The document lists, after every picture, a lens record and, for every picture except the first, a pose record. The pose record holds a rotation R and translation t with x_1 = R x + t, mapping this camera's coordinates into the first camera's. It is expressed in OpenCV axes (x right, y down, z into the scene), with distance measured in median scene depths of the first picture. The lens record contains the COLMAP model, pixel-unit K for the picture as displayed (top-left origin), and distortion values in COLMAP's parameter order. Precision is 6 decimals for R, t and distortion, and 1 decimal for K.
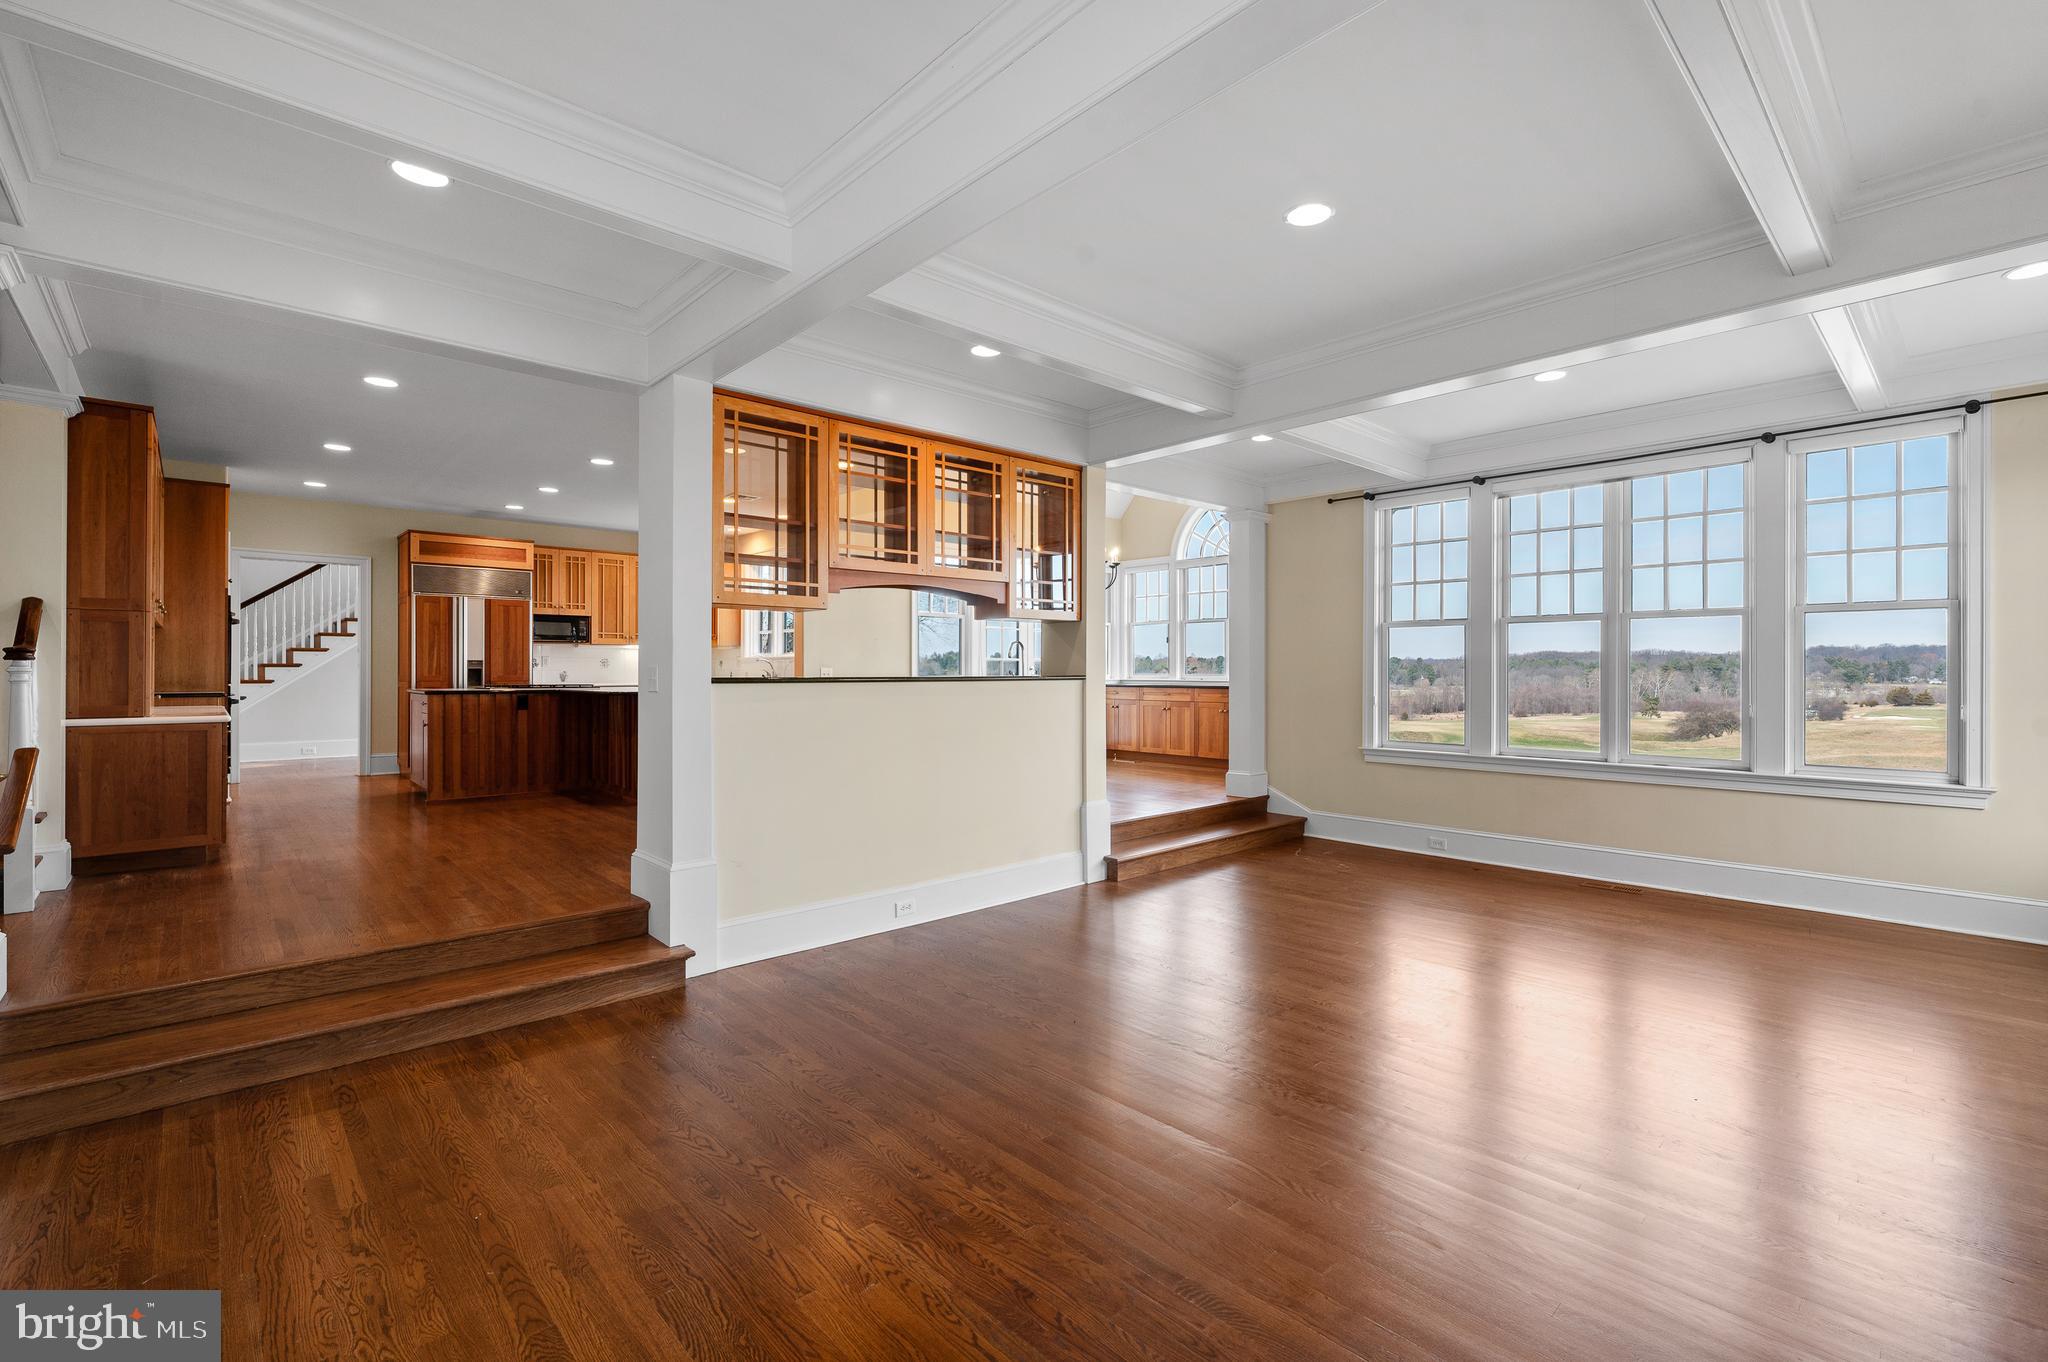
lens RADIAL K [[906.7, 0, 1024.0], [0, 906.7, 681.0], [0, 0, 1]] dist [-0.000139, -0.000016]
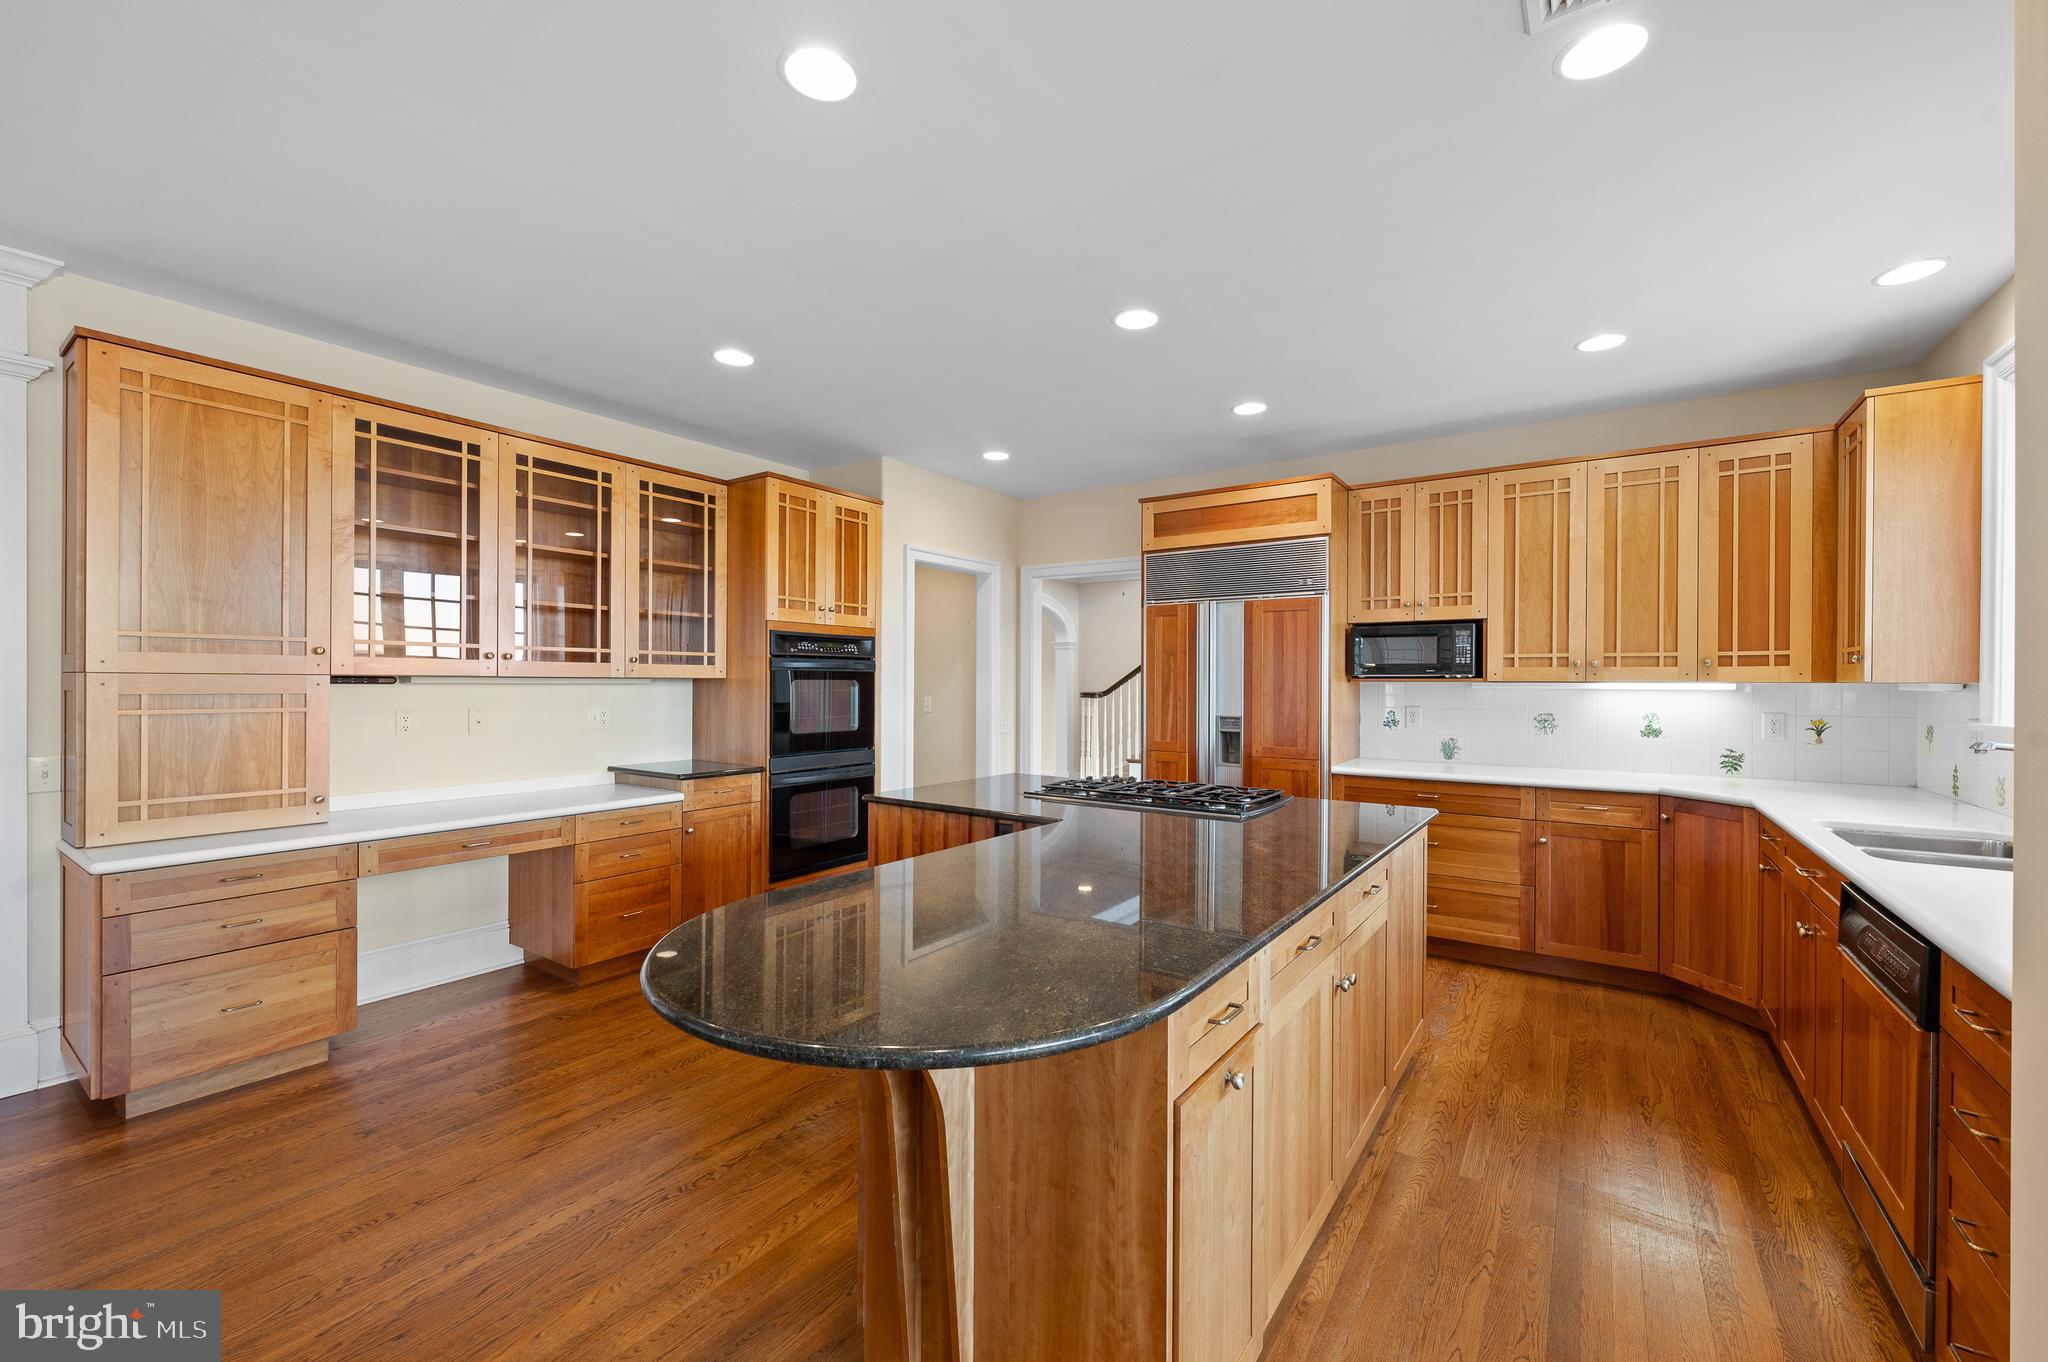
lens RADIAL K [[824.4, 0, 1020.7], [0, 824.4, 685.7], [0, 0, 1]] dist [0.000929, 0.000072]
pose [[0.217626, 0.000341, -0.976032, -0.134498], [-0.015121, 0.999881, -0.003023, -0.033975], [0.975915, 0.015417, 0.217605, 0.693333]]
